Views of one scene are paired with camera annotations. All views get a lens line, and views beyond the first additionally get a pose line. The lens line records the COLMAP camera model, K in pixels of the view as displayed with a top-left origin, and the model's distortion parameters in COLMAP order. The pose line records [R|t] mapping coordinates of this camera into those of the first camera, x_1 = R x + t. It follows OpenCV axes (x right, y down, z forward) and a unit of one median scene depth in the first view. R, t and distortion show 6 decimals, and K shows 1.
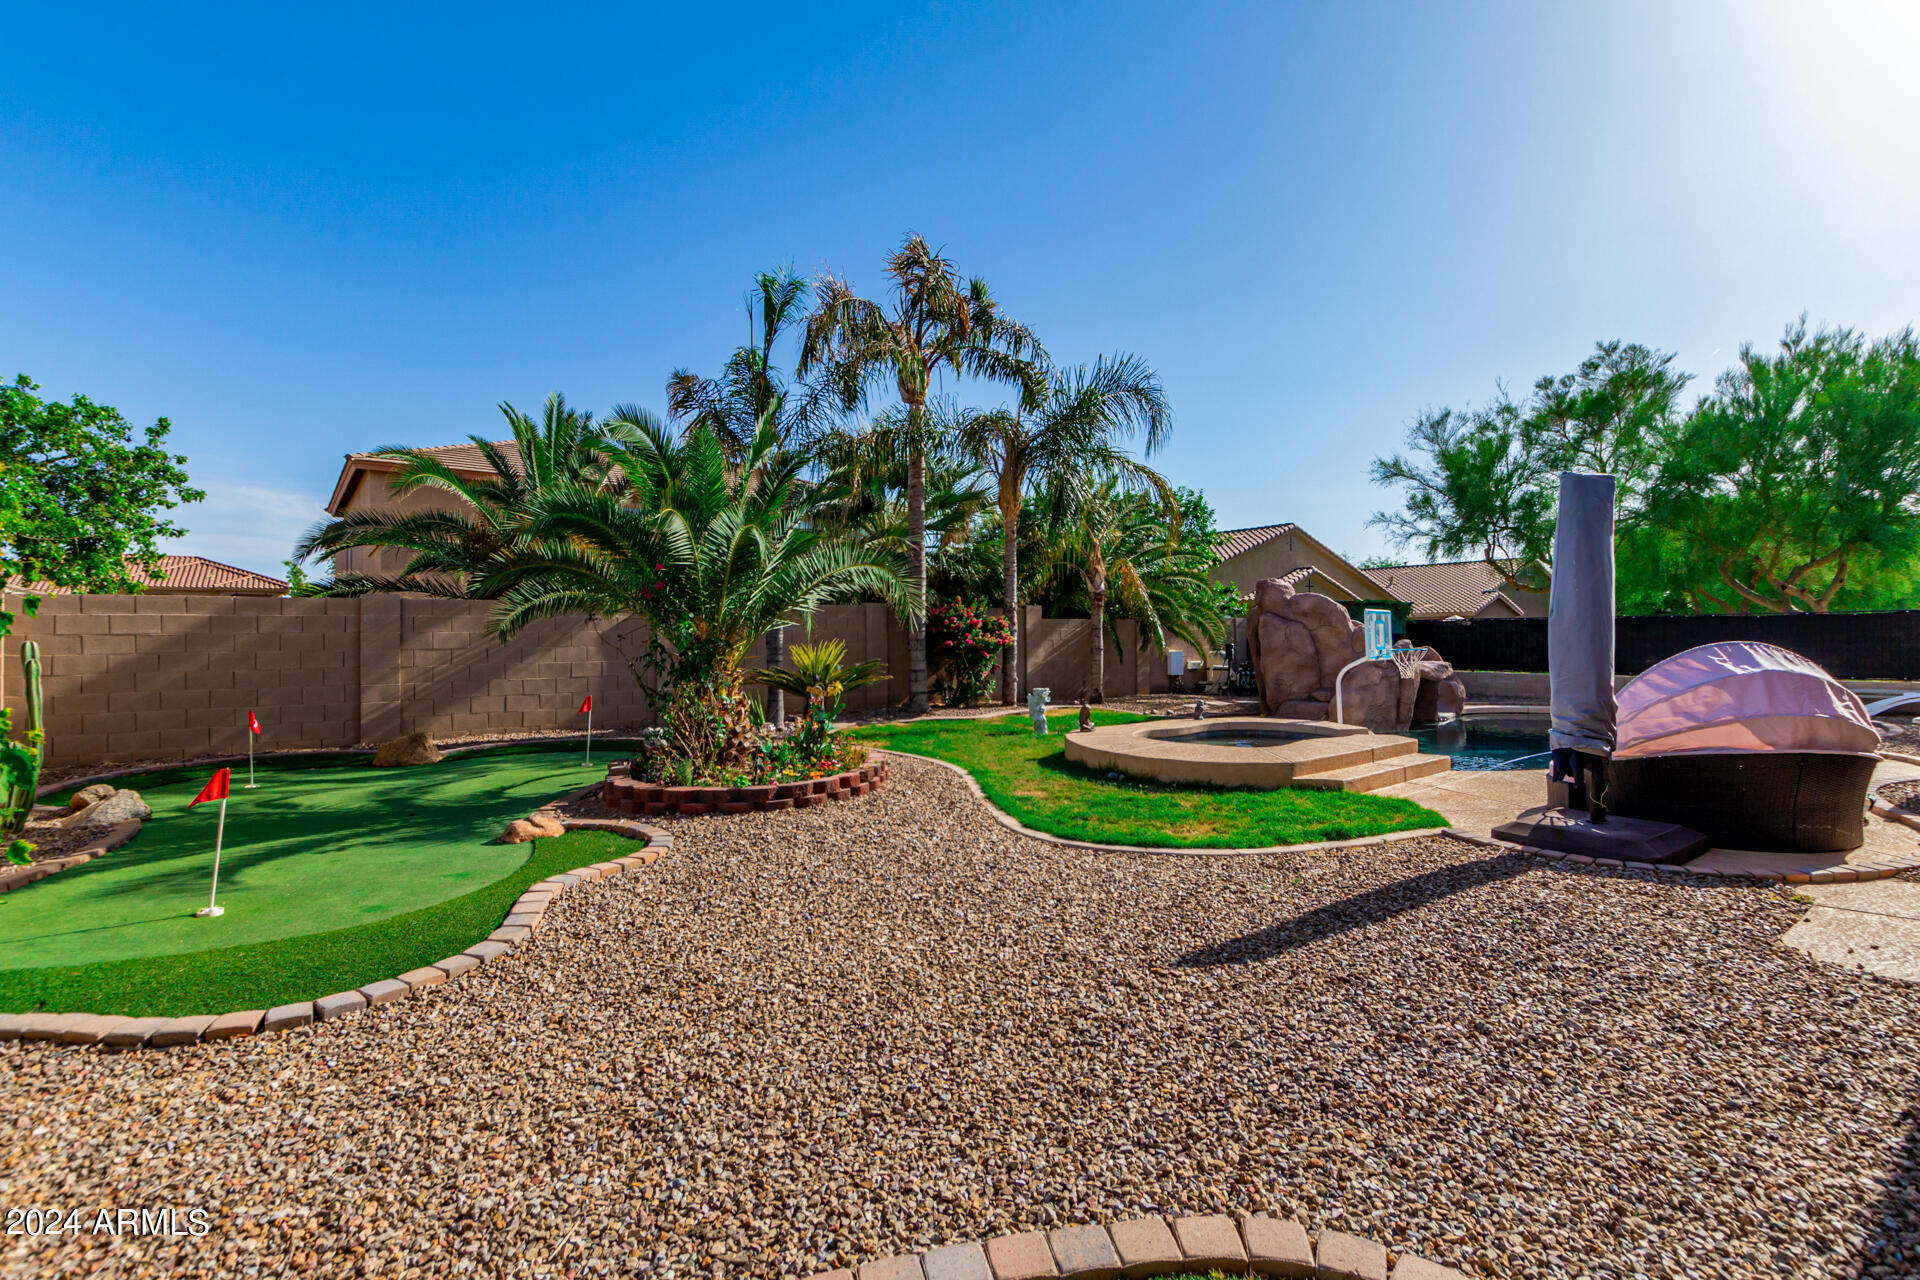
lens RADIAL K [[889.2, 0, 964.0], [0, 889.2, 628.4], [0, 0, 1]] dist [0.008484, -0.003536]
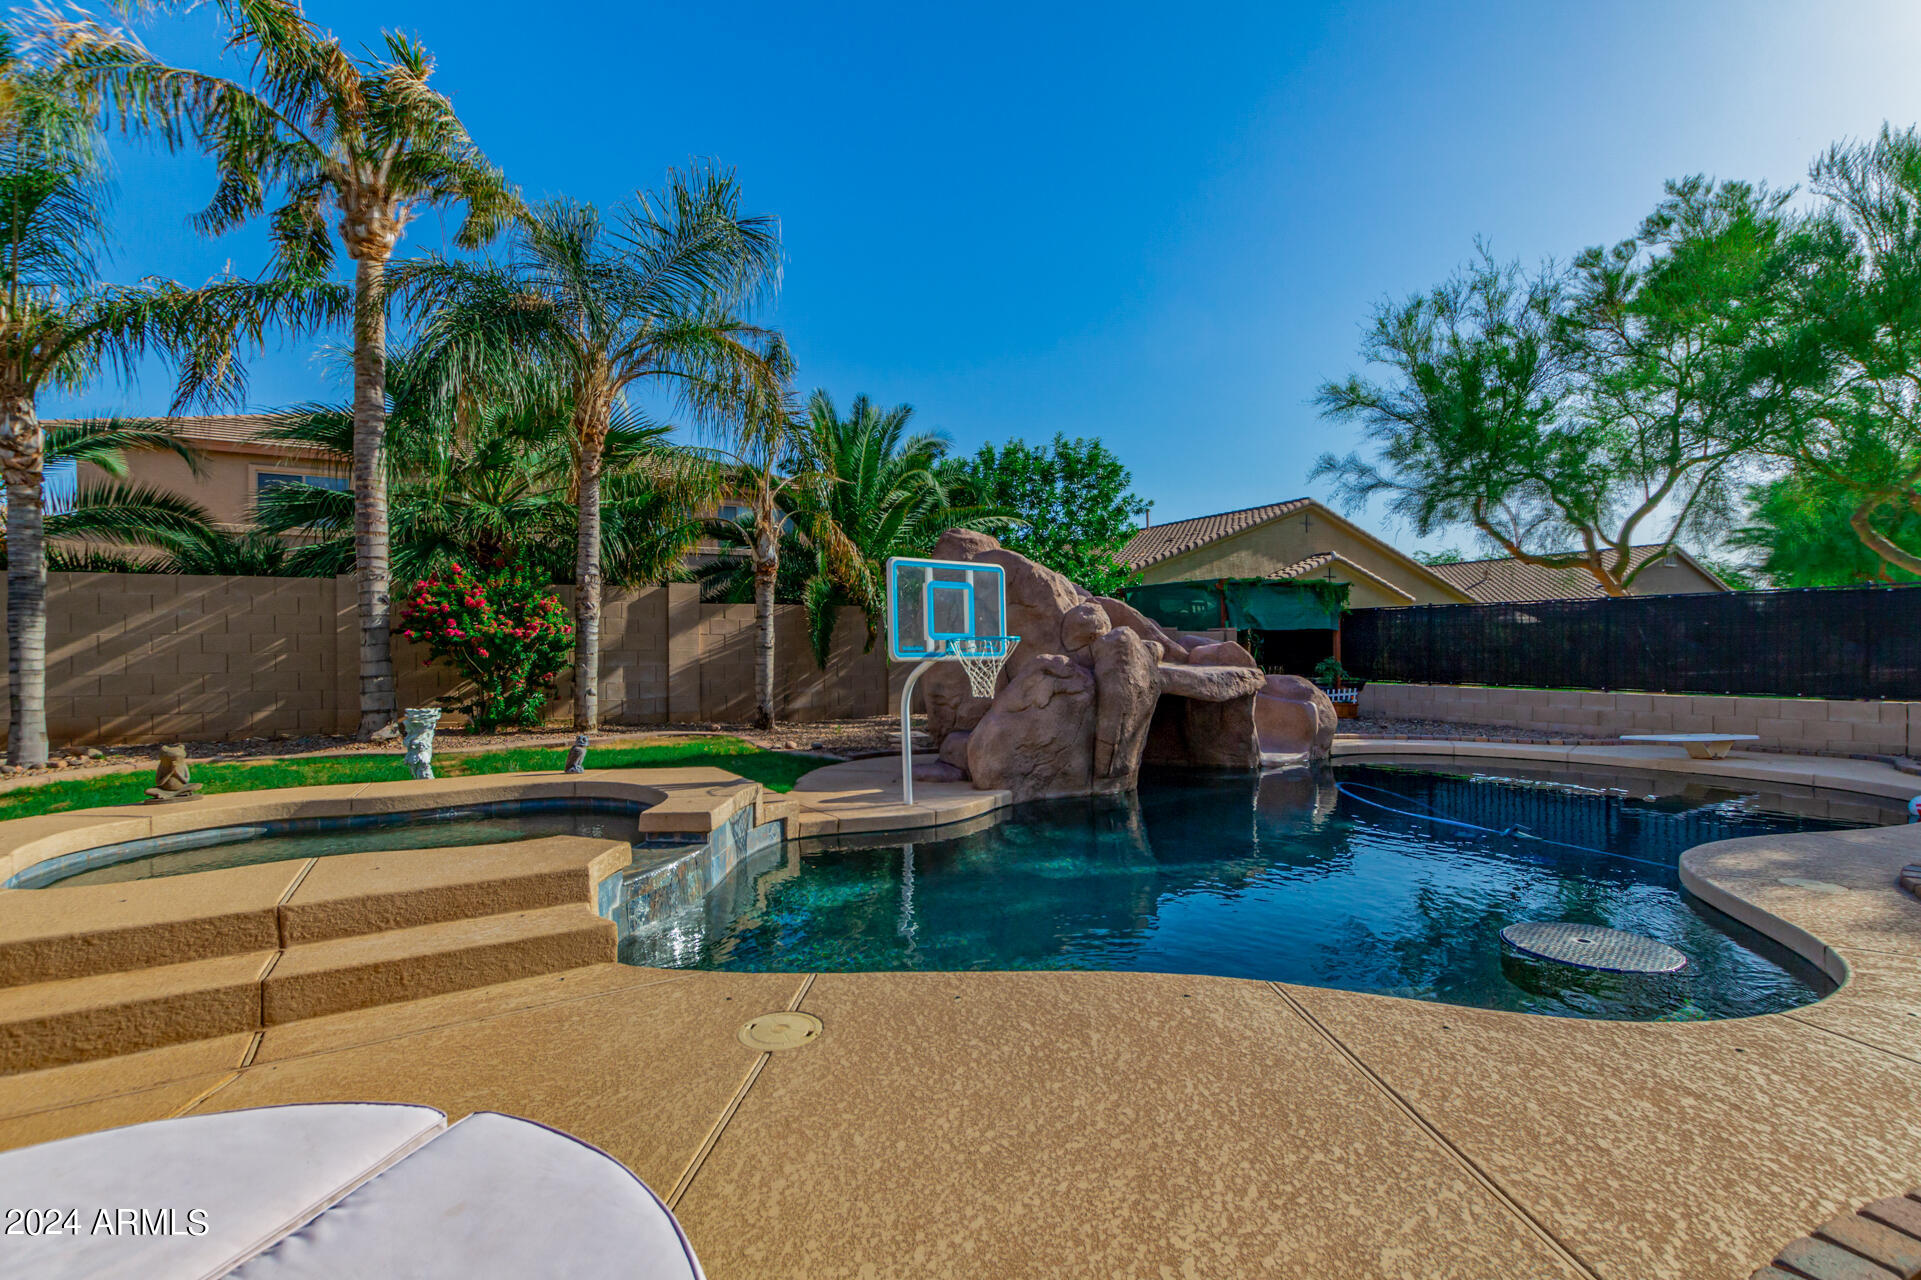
lens RADIAL K [[889.7, 0, 951.3], [0, 889.7, 657.7], [0, 0, 1]] dist [0.008484, -0.003536]
pose [[0.988225, 0.001864, -0.152994, 1.100869], [0.001368, 0.999778, 0.021019, 0.048563], [0.152999, -0.020981, 0.988004, 0.999884]]
